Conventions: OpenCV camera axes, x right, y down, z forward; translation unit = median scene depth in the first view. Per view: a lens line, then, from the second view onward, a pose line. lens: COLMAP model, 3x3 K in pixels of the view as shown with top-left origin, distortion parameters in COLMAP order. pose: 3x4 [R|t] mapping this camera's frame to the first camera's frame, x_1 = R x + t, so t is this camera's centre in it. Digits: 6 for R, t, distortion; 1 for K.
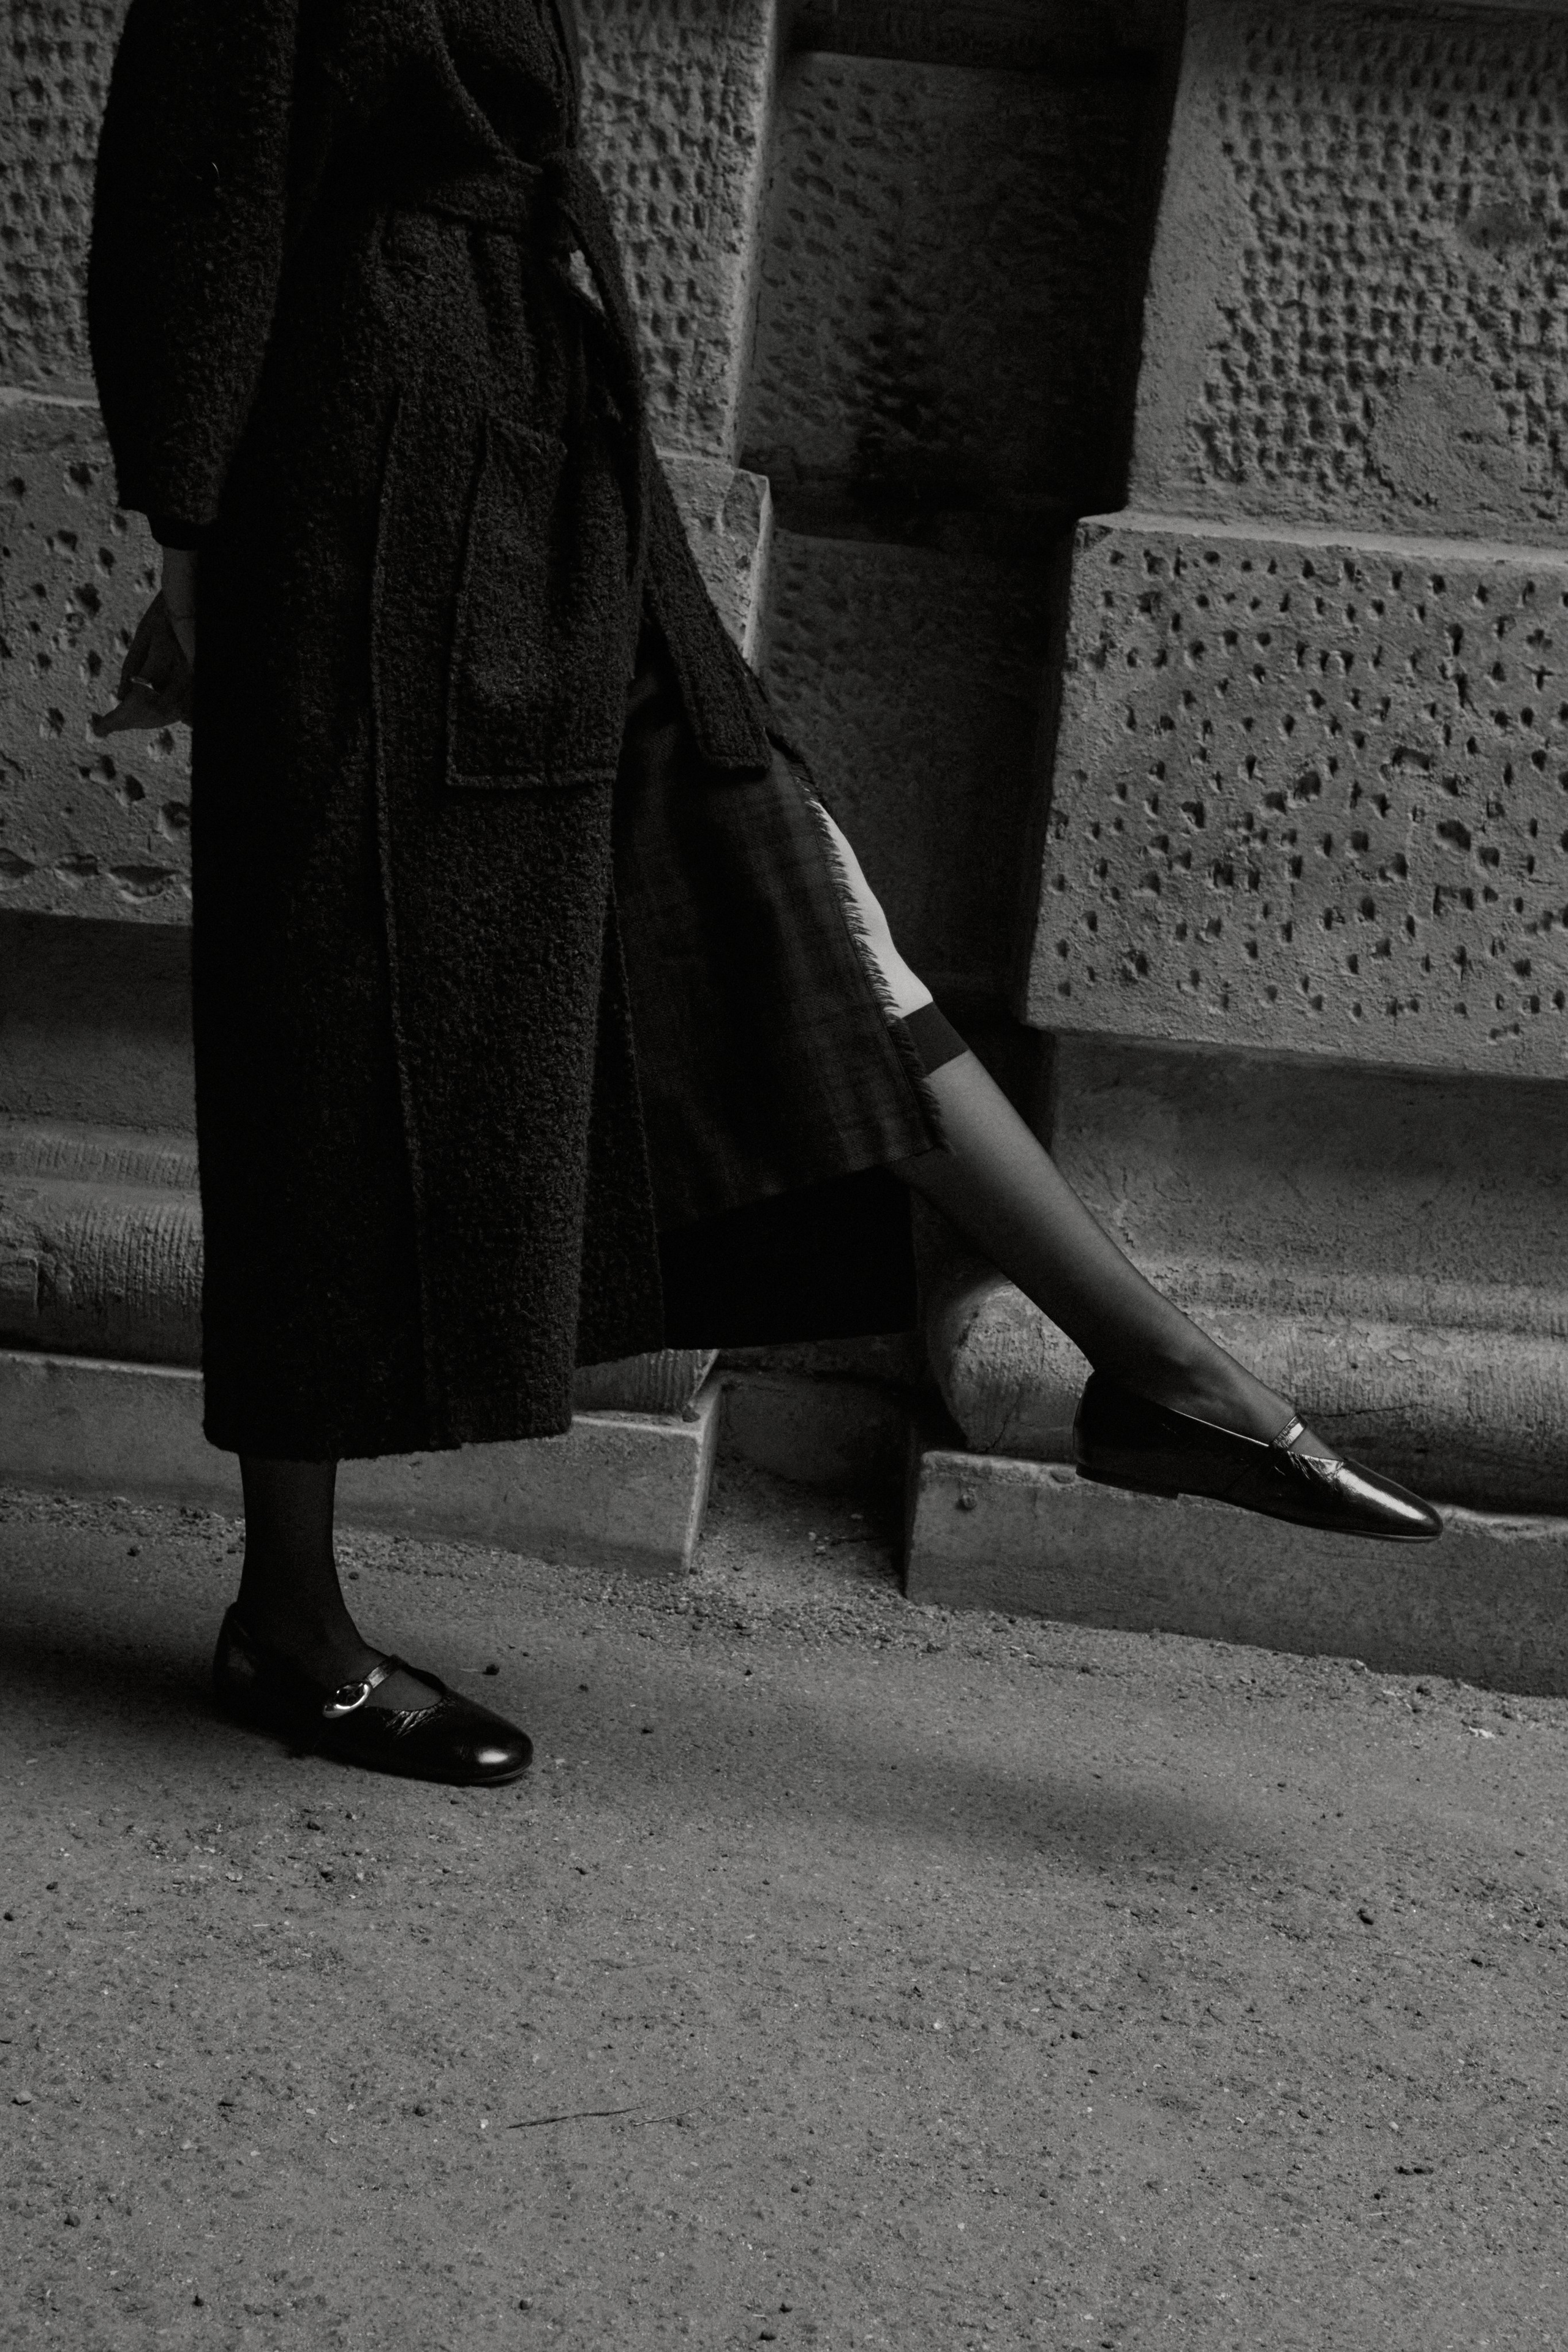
lens RADIAL K [[2654.2, 0, 784.0], [0, 2654.2, 1176.0], [0, 0, 1]] dist [-0.009638, 0.016960]
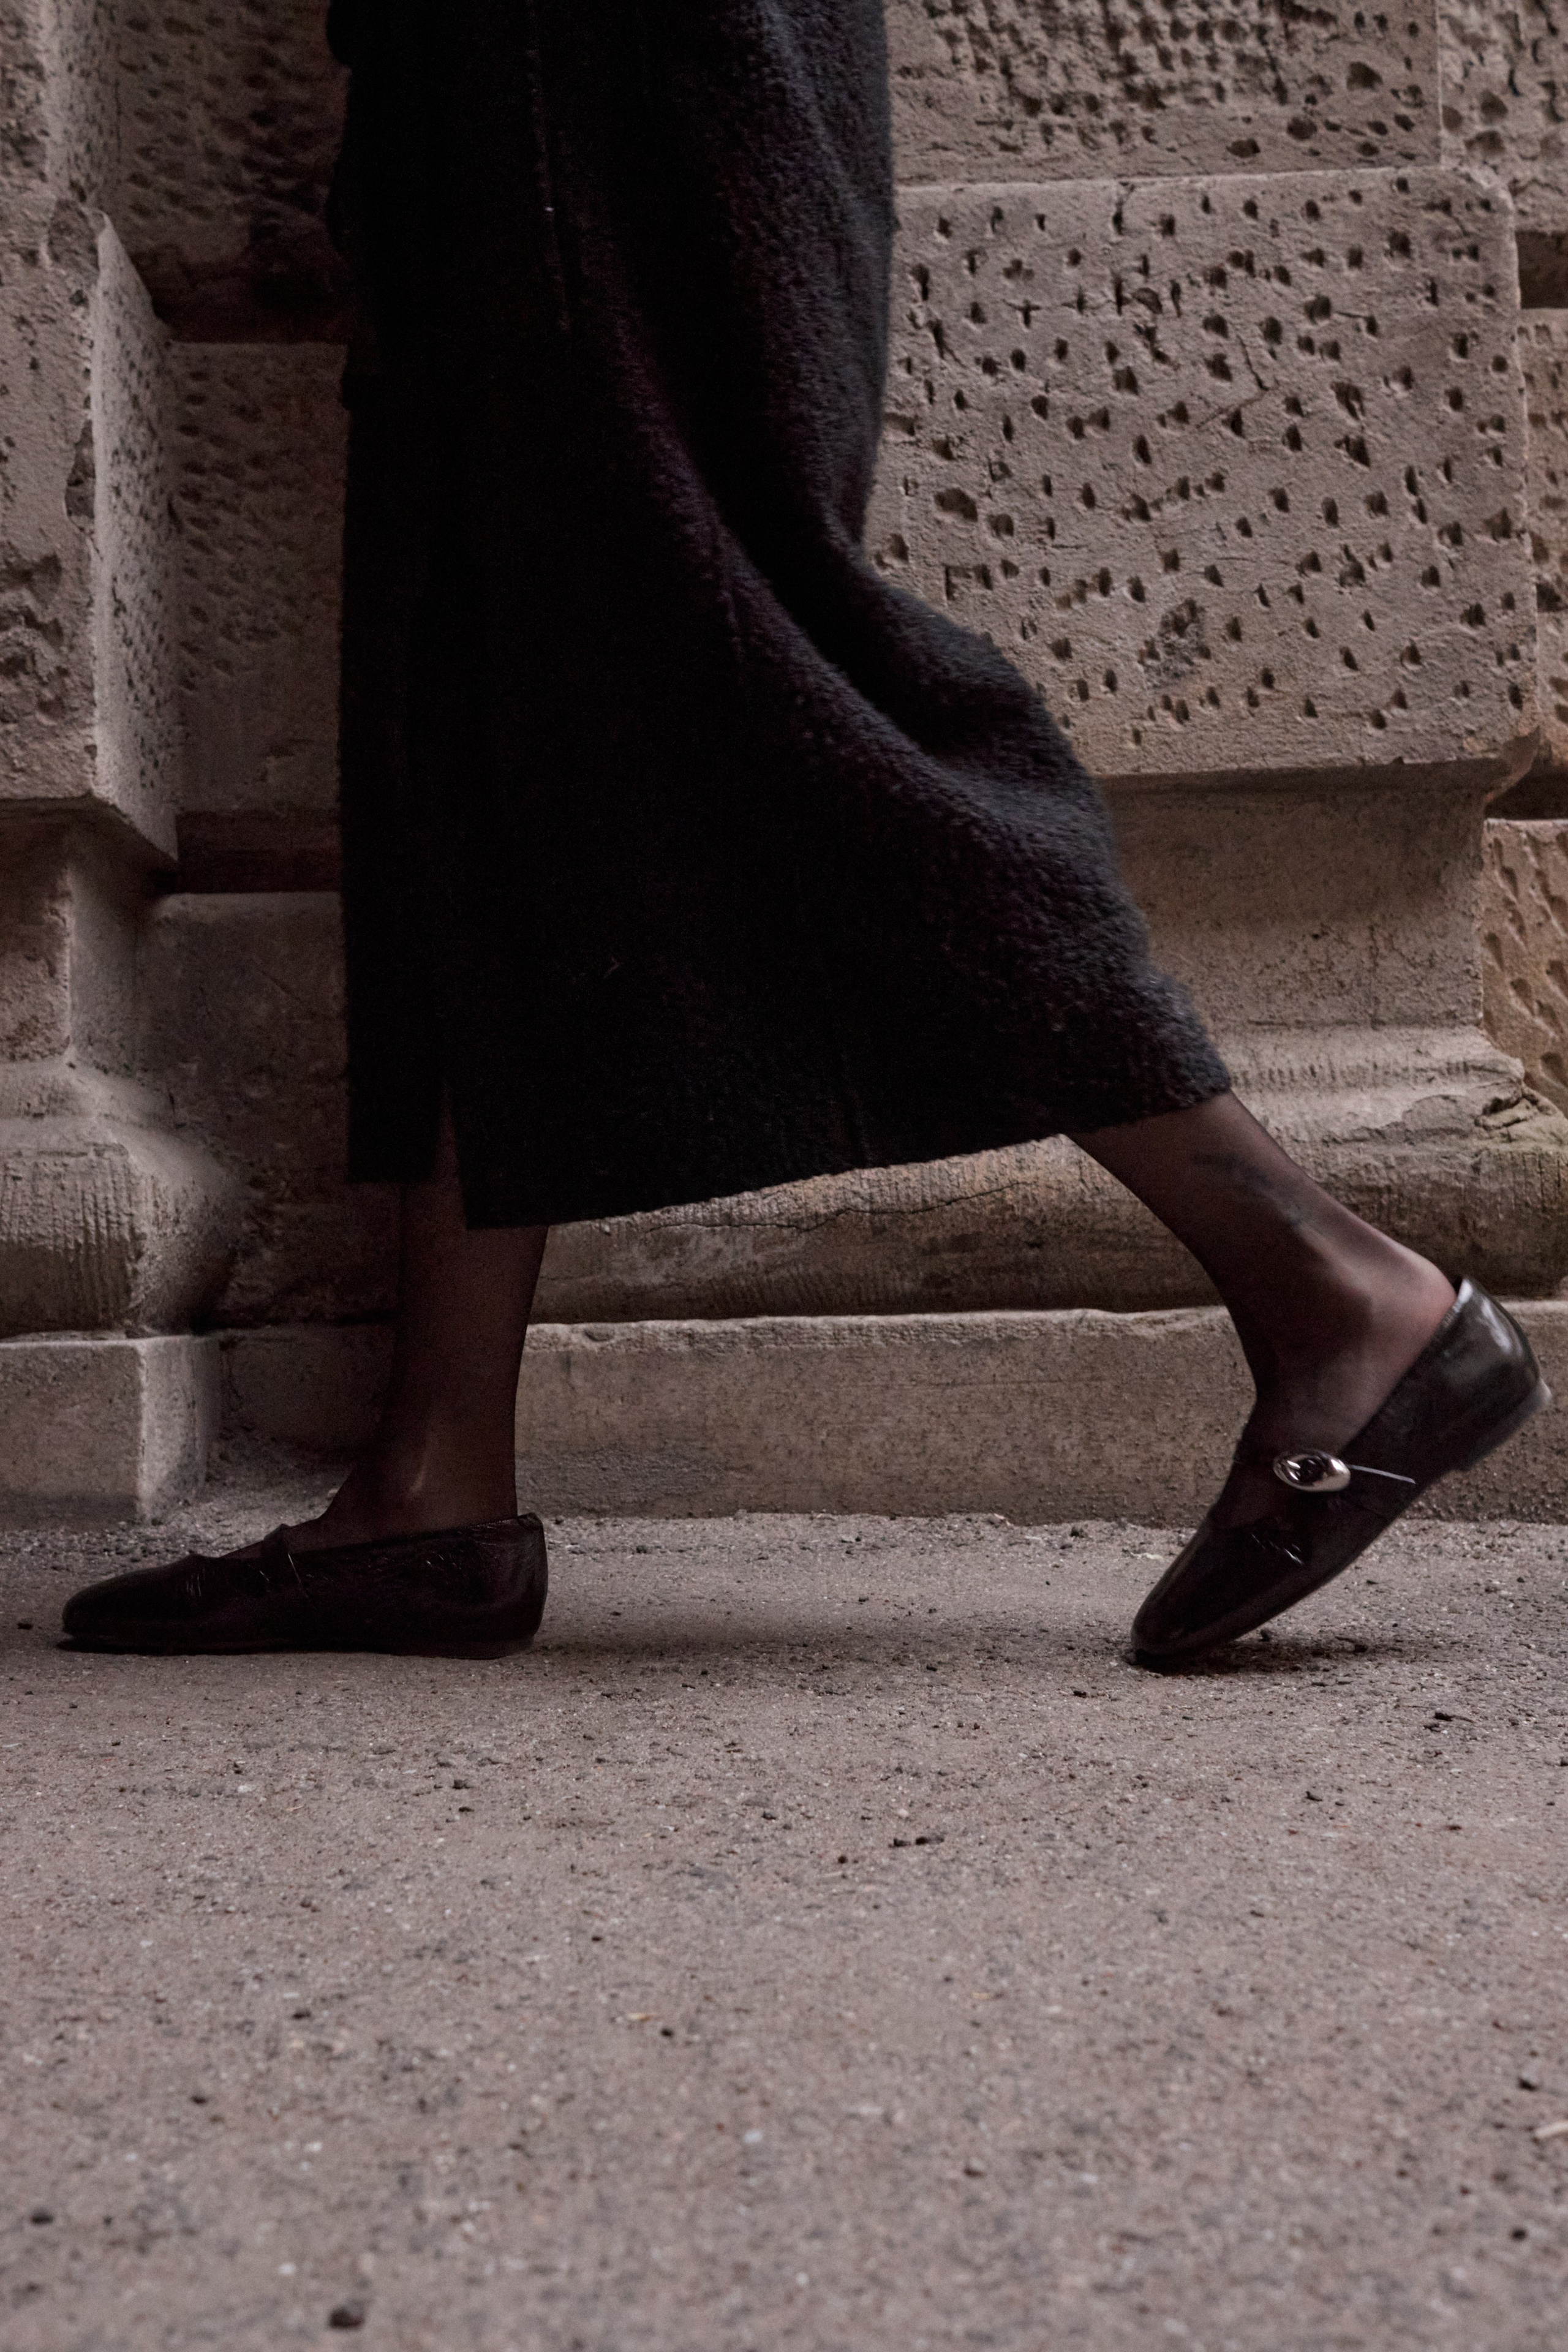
lens RADIAL K [[2654.2, 0, 784.0], [0, 2654.2, 1176.0], [0, 0, 1]] dist [-0.009638, 0.016960]
pose [[0.989917, -0.126797, 0.063142, 0.117859], [0.134846, 0.980054, -0.145984, 0.194845], [-0.043372, 0.153027, 0.987270, 0.202703]]
